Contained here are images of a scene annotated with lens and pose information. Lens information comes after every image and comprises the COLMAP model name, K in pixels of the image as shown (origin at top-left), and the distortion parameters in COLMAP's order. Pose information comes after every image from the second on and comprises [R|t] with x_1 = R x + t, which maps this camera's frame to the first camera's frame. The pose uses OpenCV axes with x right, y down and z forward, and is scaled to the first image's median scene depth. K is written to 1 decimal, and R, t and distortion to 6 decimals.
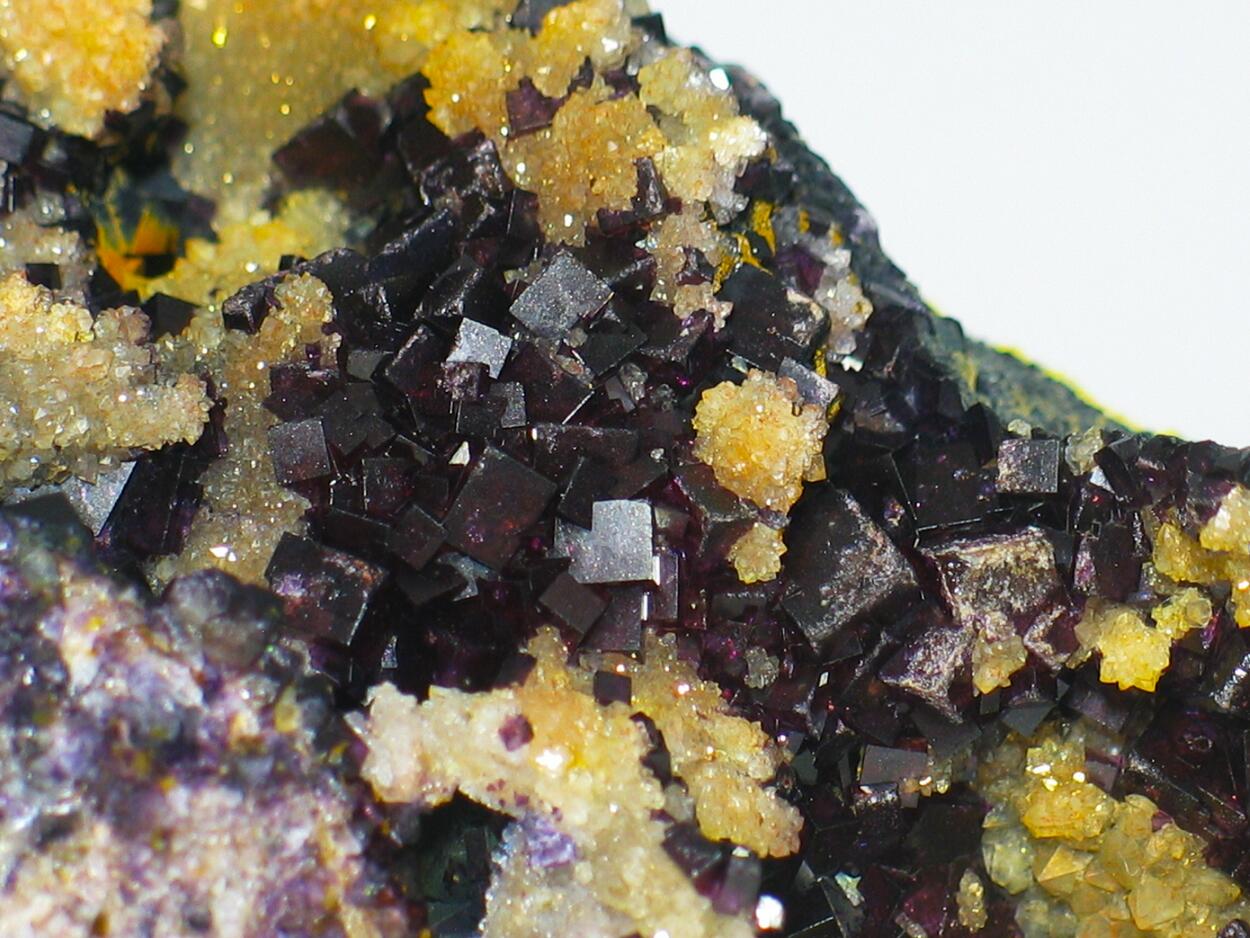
lens RADIAL K [[7972.9, 0, 625.0], [0, 7972.9, 469.0], [0, 0, 1]] dist [-0.110259, -3.995727]
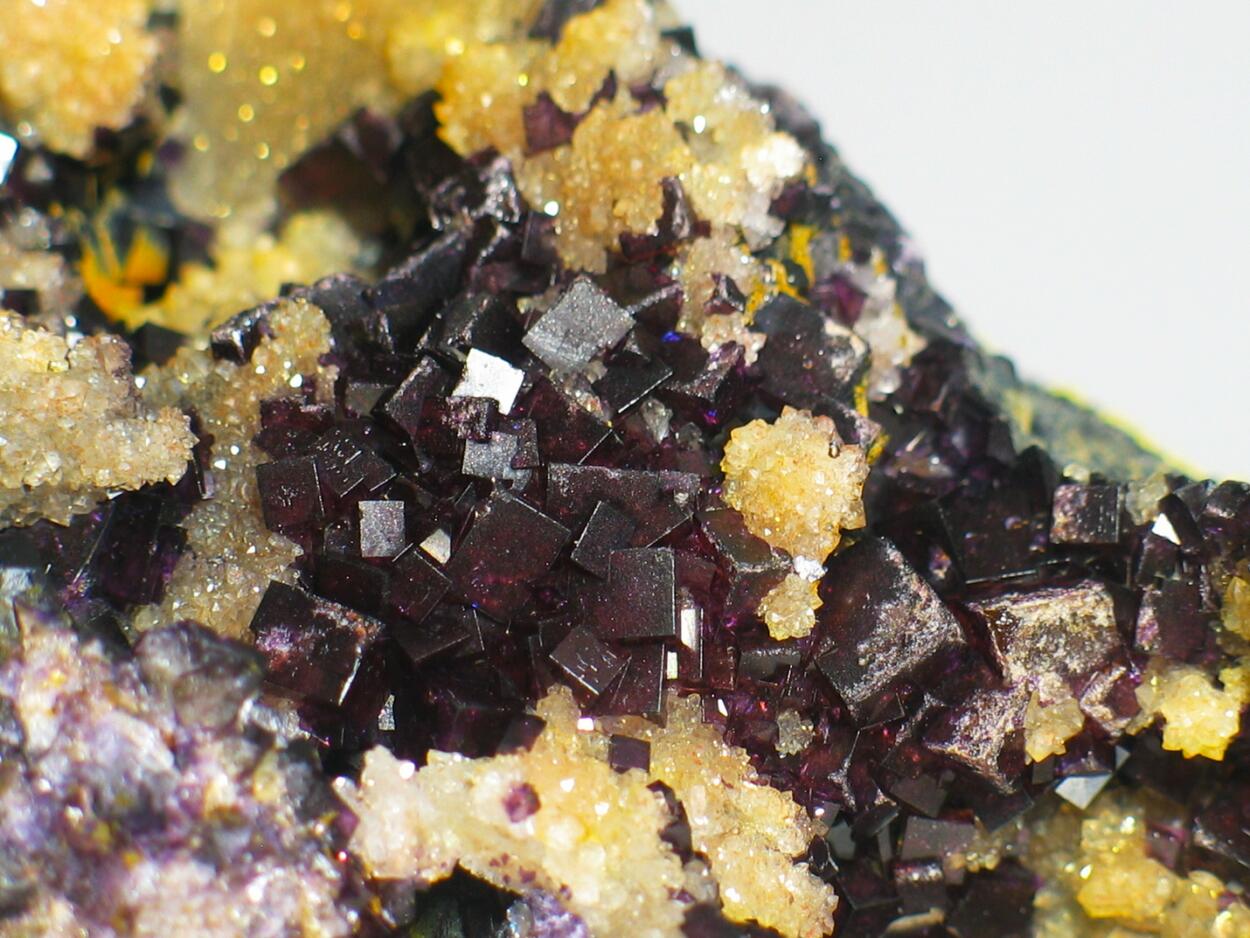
lens RADIAL K [[6420.7, 0, 625.0], [0, 6420.7, 469.0], [0, 0, 1]] dist [-0.120064, -7.940423]
pose [[0.999817, 0.006029, -0.018143, 0.010914], [-0.006218, 0.999927, -0.010340, 0.002439], [0.018079, 0.010451, 0.999782, 0.261513]]
